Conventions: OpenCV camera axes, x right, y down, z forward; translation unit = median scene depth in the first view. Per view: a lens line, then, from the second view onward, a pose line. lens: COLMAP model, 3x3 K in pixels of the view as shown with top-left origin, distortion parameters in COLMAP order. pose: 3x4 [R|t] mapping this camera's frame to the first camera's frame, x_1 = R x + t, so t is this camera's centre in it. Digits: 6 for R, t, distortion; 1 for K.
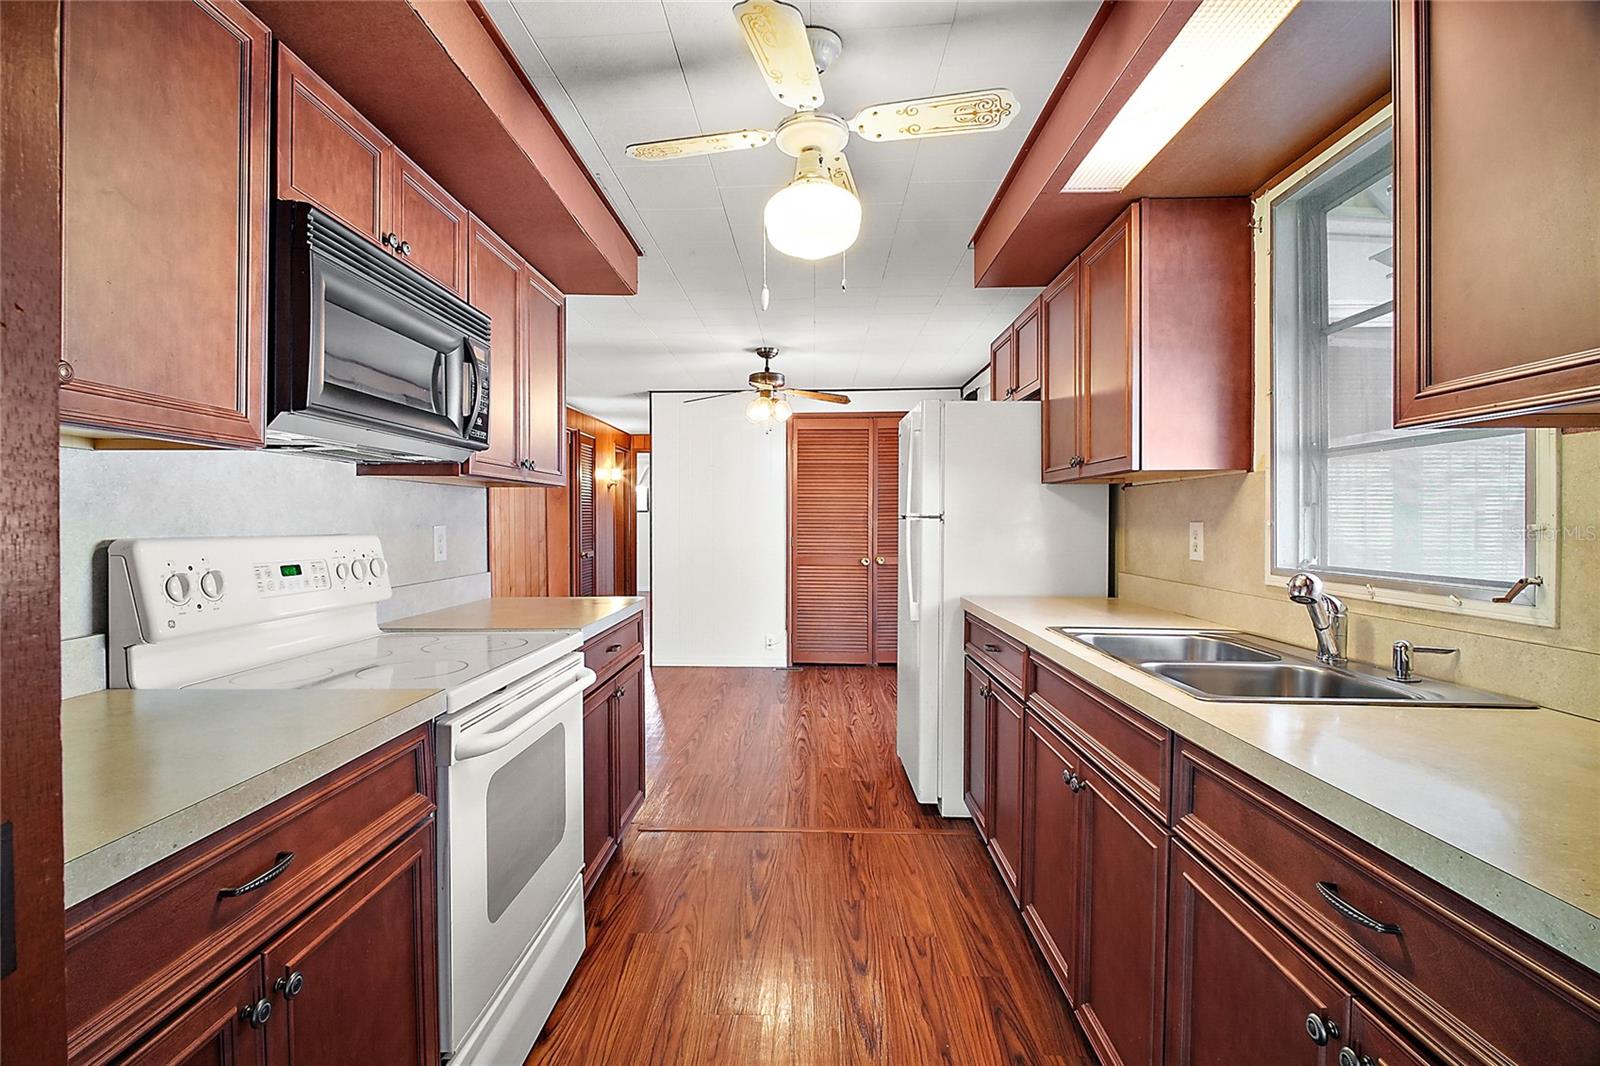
lens RADIAL K [[765.4, 0, 788.0], [0, 765.4, 534.2], [0, 0, 1]] dist [0.003982, -0.000224]
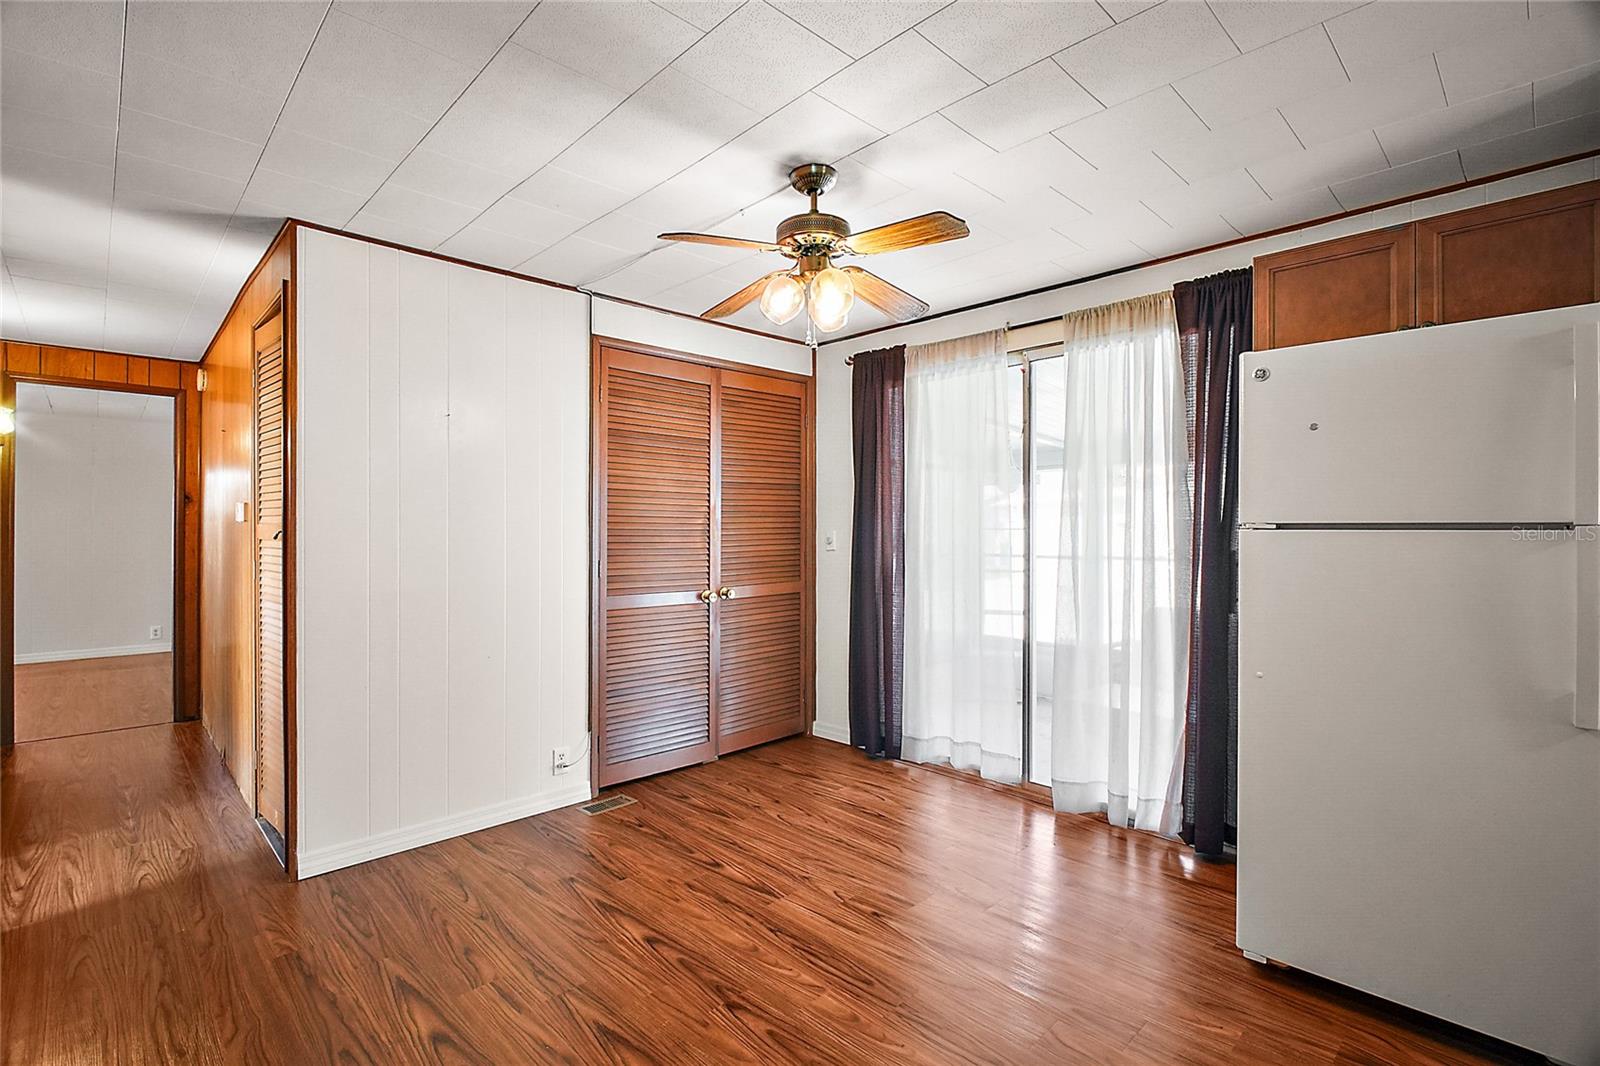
lens RADIAL K [[723.8, 0, 826.4], [0, 723.8, 523.5], [0, 0, 1]] dist [-0.027084, 0.000060]
pose [[0.684283, 0.000400, 0.729217, -0.262978], [0.019055, 0.999649, -0.018428, -0.010727], [-0.728968, 0.026505, 0.684035, 0.526024]]
